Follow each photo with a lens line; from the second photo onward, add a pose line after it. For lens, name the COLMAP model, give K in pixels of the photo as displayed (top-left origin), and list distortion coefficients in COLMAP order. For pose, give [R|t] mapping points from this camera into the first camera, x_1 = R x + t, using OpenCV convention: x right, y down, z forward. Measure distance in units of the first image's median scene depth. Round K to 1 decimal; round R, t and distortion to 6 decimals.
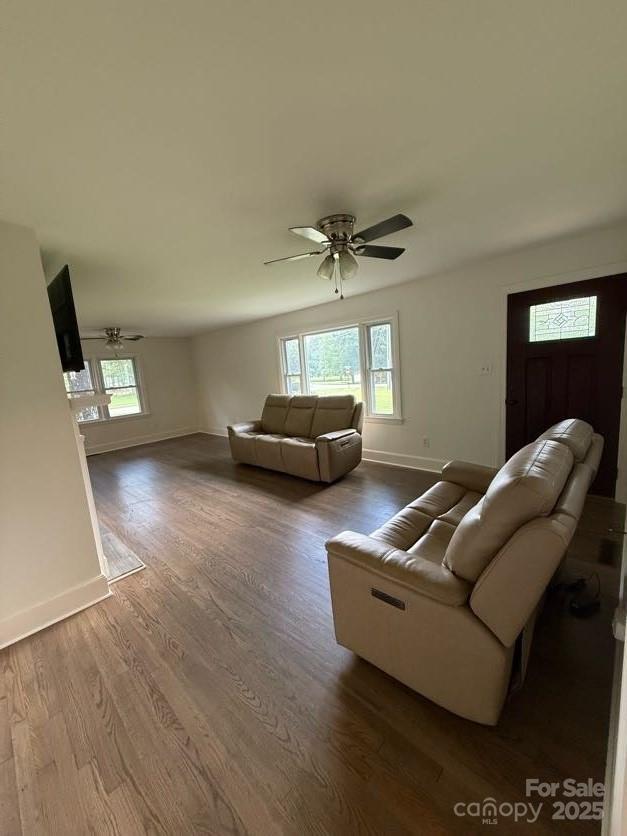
lens RADIAL K [[328.1, 0, 313.4], [0, 328.1, 418.0], [0, 0, 1]] dist [-0.001856, 0.000480]
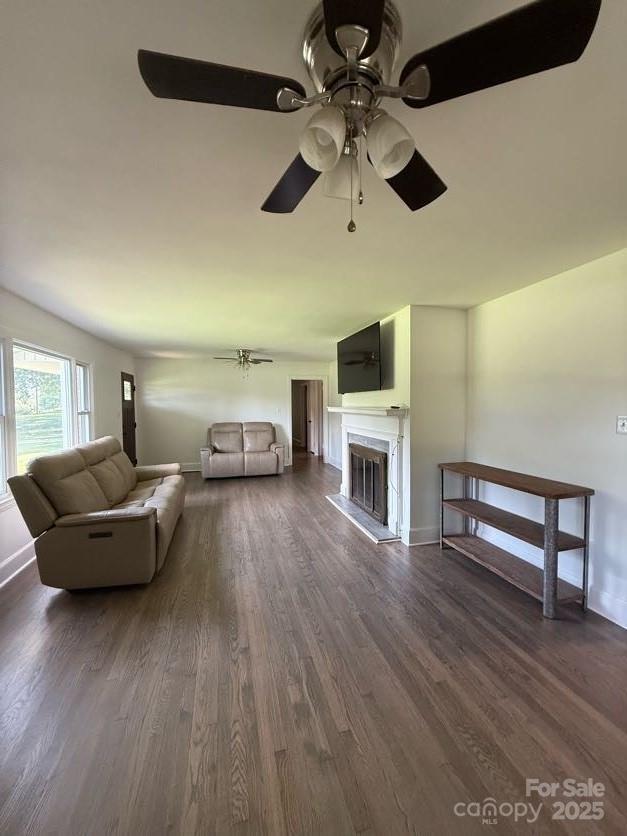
lens RADIAL K [[328.1, 0, 311.8], [0, 328.1, 418.4], [0, 0, 1]] dist [-0.001856, 0.000480]
pose [[-0.852035, 0.059741, 0.520065, -0.831651], [0.150372, 0.979528, 0.133837, -0.155236], [-0.501423, 0.192237, -0.843576, 1.459875]]
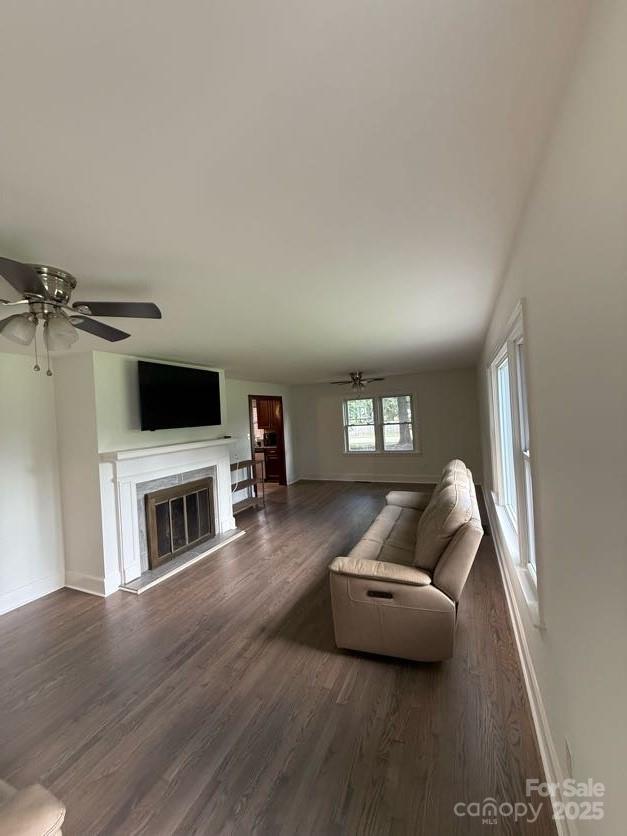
lens RADIAL K [[328.1, 0, 312.8], [0, 328.1, 416.9], [0, 0, 1]] dist [-0.001856, 0.000480]
pose [[0.329292, 0.060640, -0.942279, 0.465984], [-0.109771, 0.993628, 0.025583, -0.173985], [0.937826, 0.095011, 0.333850, 0.641736]]
